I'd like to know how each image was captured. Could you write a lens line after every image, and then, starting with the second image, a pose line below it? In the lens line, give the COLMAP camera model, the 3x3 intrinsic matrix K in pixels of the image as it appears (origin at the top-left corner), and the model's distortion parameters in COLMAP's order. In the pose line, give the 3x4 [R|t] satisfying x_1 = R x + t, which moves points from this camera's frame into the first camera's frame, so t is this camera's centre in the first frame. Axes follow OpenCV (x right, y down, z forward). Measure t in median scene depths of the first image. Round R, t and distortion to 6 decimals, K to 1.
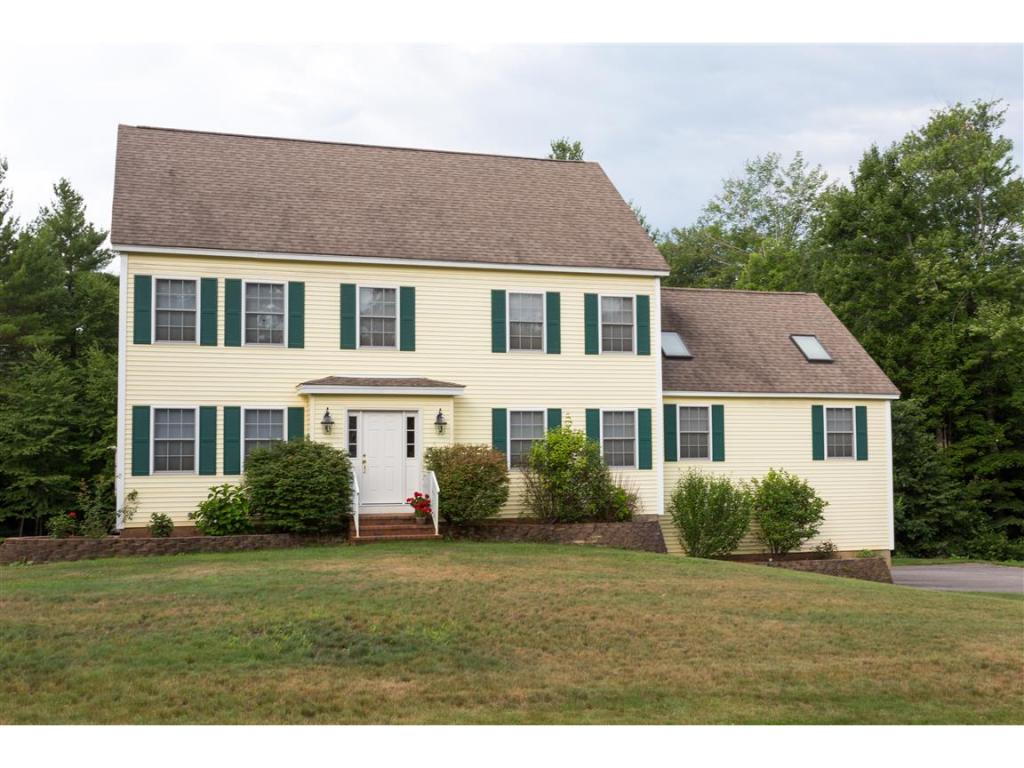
lens RADIAL K [[1124.1, 0, 512.0], [0, 1124.1, 384.0], [0, 0, 1]] dist [0.017264, 0.010851]
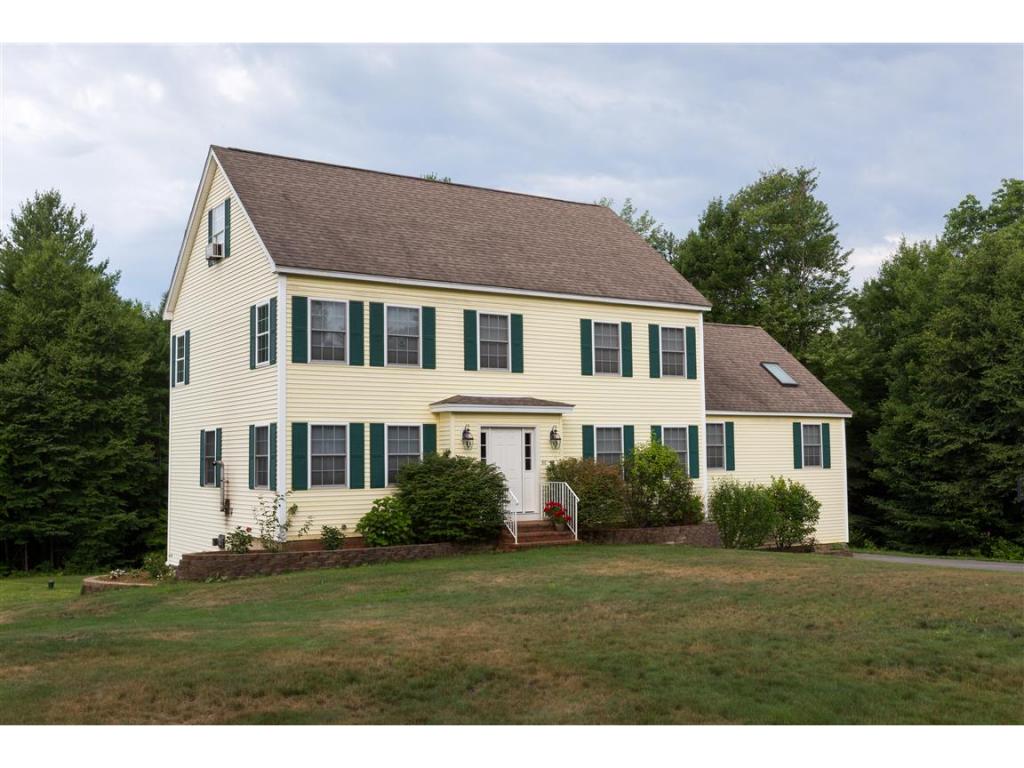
lens RADIAL K [[1033.9, 0, 512.0], [0, 1033.9, 384.0], [0, 0, 1]] dist [0.012211, 0.003293]
pose [[0.964602, 0.013452, 0.263365, -0.368260], [-0.010836, 0.999877, -0.011382, -0.006988], [-0.263486, 0.008126, 0.964629, 0.028655]]
